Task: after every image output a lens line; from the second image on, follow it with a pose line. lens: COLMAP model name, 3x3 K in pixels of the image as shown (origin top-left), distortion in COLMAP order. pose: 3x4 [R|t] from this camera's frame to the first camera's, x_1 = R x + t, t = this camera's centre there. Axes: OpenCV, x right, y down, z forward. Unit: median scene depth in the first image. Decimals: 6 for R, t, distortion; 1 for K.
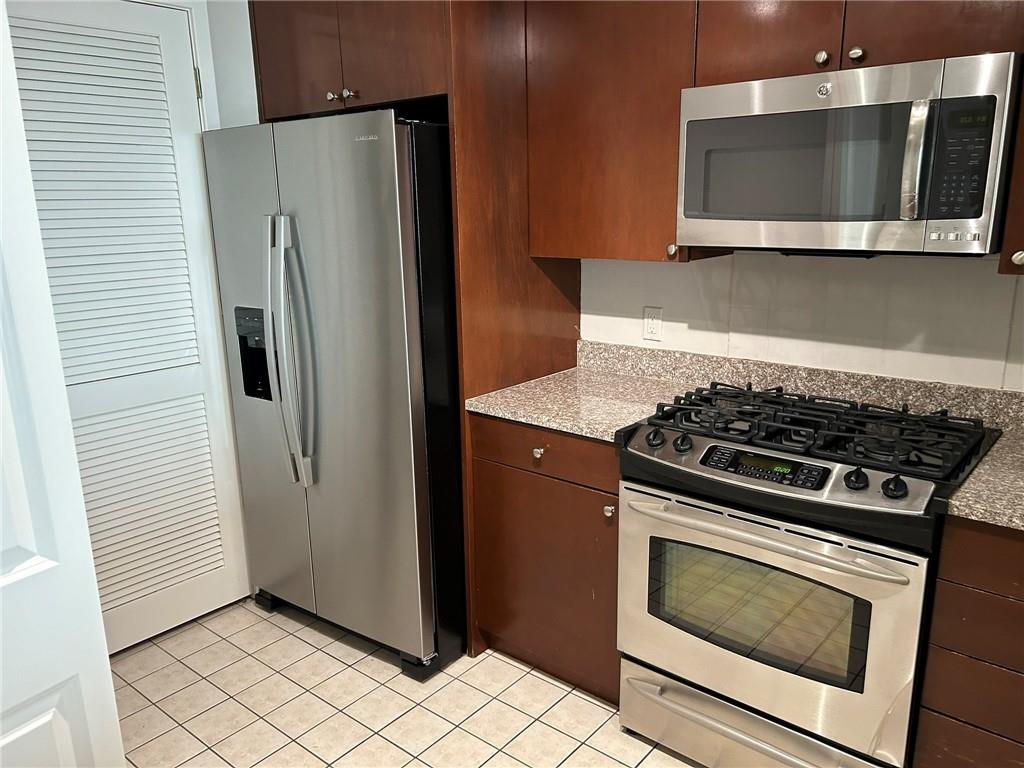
lens RADIAL K [[761.4, 0, 509.2], [0, 761.4, 395.1], [0, 0, 1]] dist [0.053152, -0.061660]
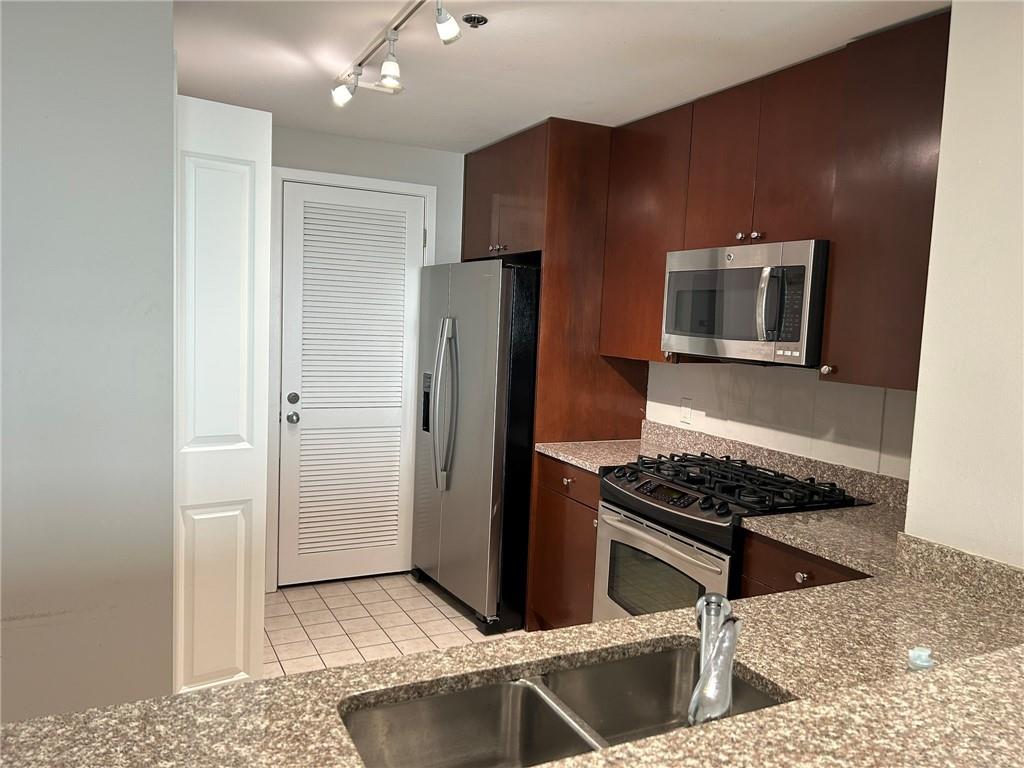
lens RADIAL K [[761.4, 0, 509.2], [0, 761.4, 395.1], [0, 0, 1]] dist [0.053152, -0.061660]
pose [[0.916118, 0.097848, -0.388785, 0.472180], [-0.154938, 0.980823, -0.118241, 0.098540], [0.369760, 0.168560, 0.913709, -0.405107]]
